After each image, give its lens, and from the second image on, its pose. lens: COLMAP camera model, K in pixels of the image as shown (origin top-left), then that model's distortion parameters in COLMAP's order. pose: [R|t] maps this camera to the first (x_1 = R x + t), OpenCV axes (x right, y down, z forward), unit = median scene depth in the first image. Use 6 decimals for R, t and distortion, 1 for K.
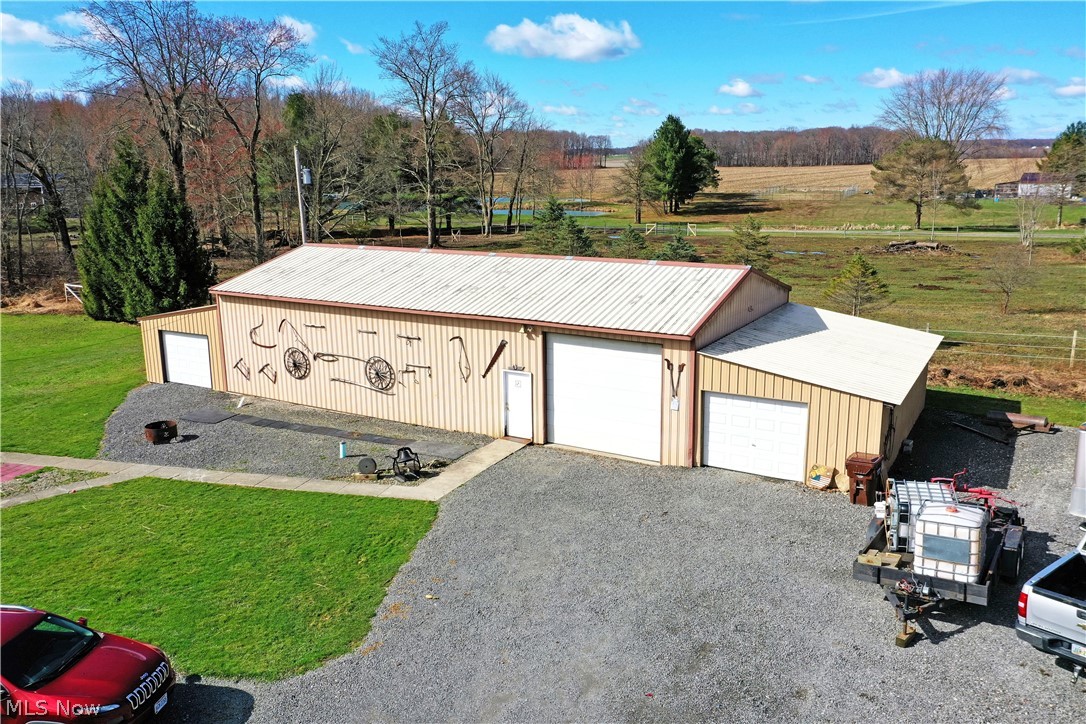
lens RADIAL K [[861.7, 0, 543.0], [0, 861.7, 362.0], [0, 0, 1]] dist [0.016653, 0.004558]
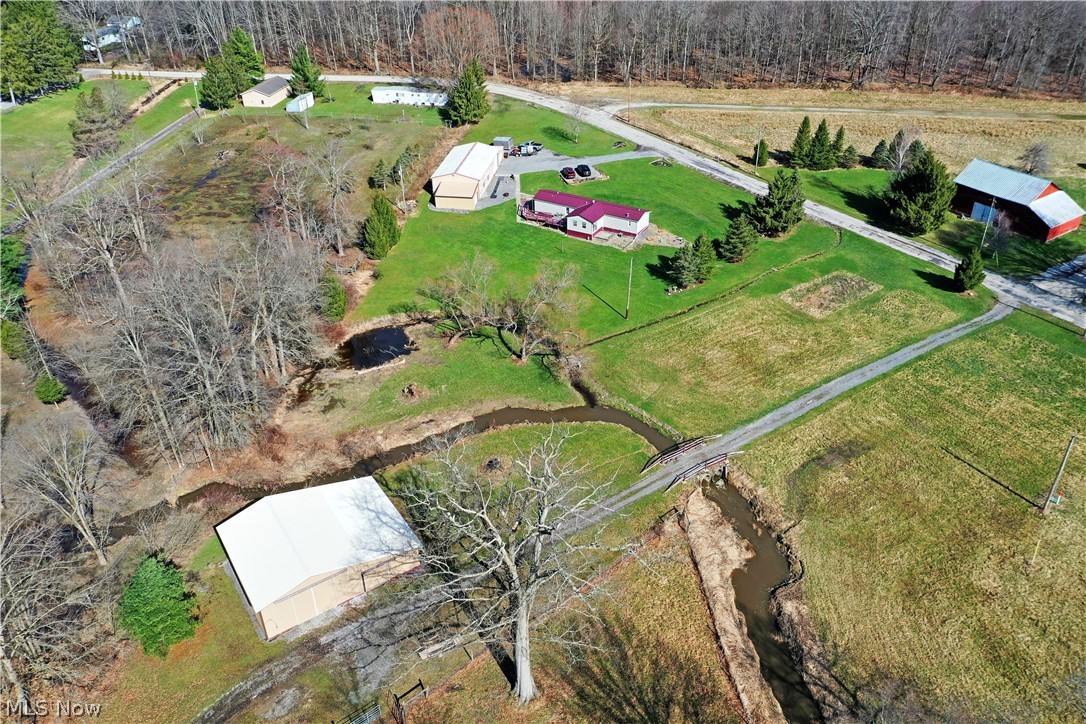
lens RADIAL K [[861.7, 0, 543.0], [0, 861.7, 362.0], [0, 0, 1]] dist [0.016653, 0.004558]
pose [[-0.399999, -0.469673, 0.787025, -5.099997], [0.220118, 0.784351, 0.579950, -2.145140], [-0.889690, 0.405218, -0.210356, 2.179857]]
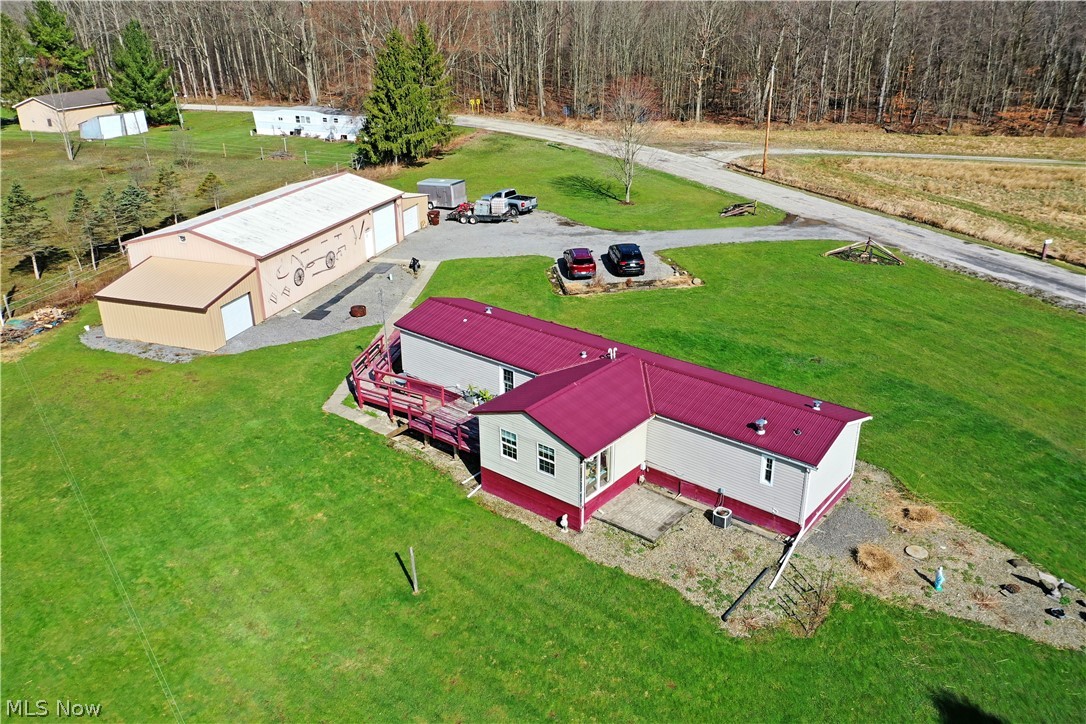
lens RADIAL K [[861.7, 0, 543.0], [0, 861.7, 362.0], [0, 0, 1]] dist [0.016653, 0.004558]
pose [[-0.261088, -0.358683, 0.896203, -1.949643], [0.213314, 0.884015, 0.415950, -0.447388], [-0.941451, 0.299771, -0.154294, 0.796900]]
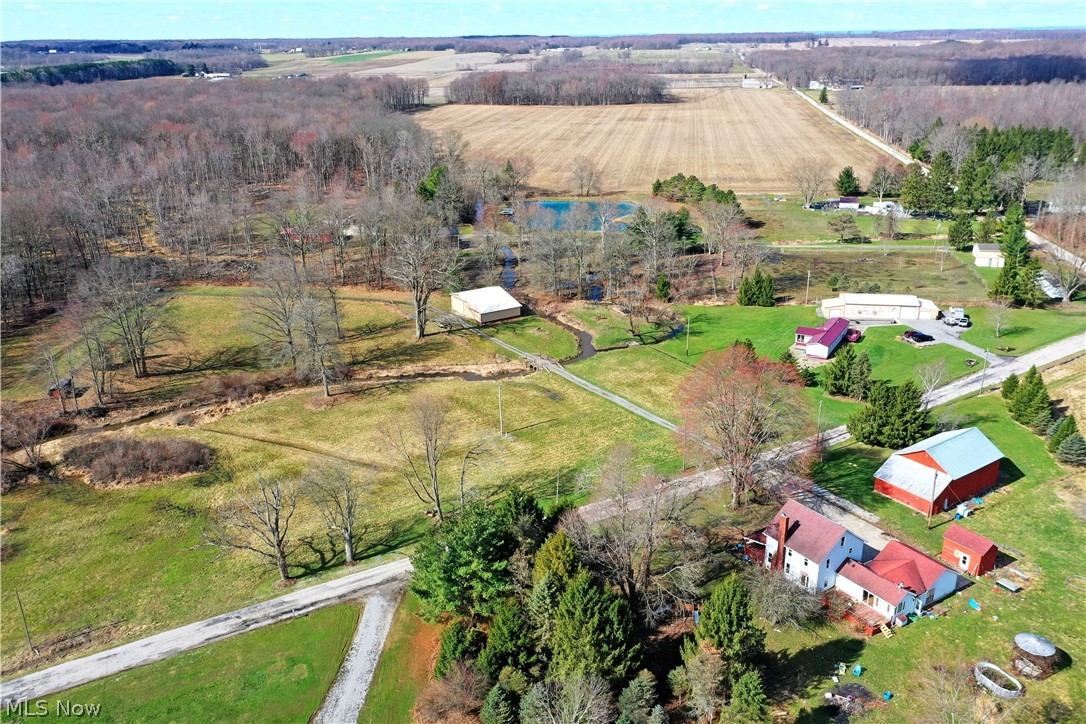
lens RADIAL K [[861.7, 0, 543.0], [0, 861.7, 362.0], [0, 0, 1]] dist [0.016653, 0.004558]
pose [[0.915108, -0.133399, 0.380502, -5.416594], [0.079527, 0.984862, 0.154019, -0.898677], [-0.395288, -0.110684, 0.911864, -4.582440]]
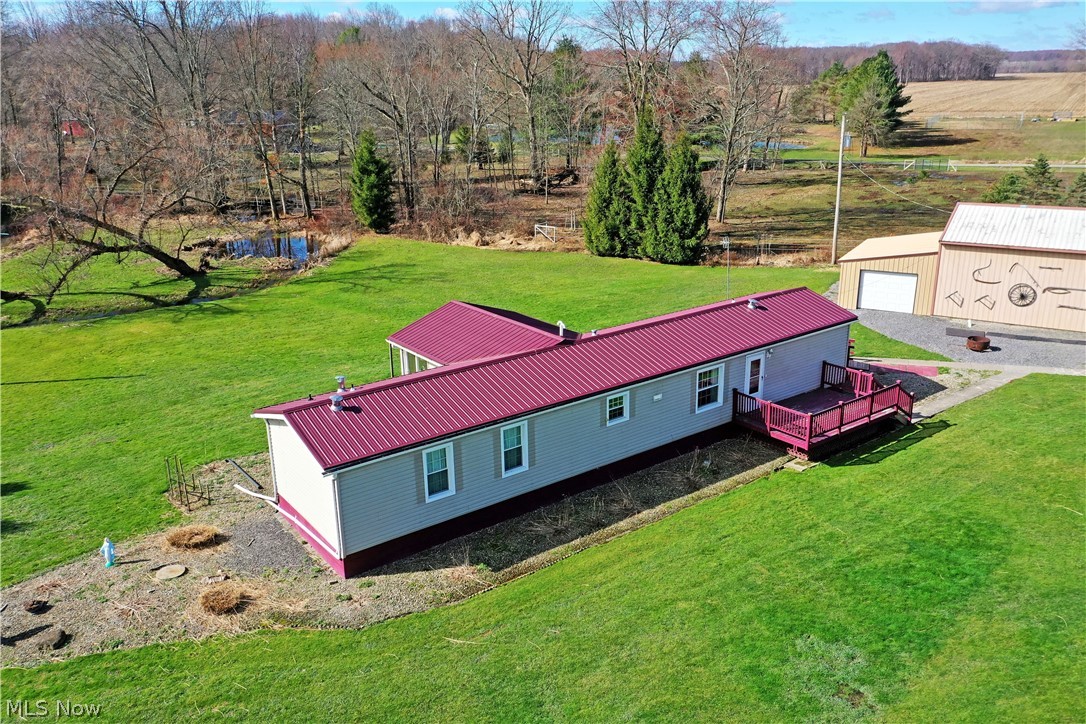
lens RADIAL K [[861.7, 0, 543.0], [0, 861.7, 362.0], [0, 0, 1]] dist [0.016653, 0.004558]
pose [[0.999700, 0.000399, -0.024497, -0.944543], [0.001822, 0.995889, 0.090569, -0.017580], [0.024432, -0.090586, 0.995589, -0.380164]]
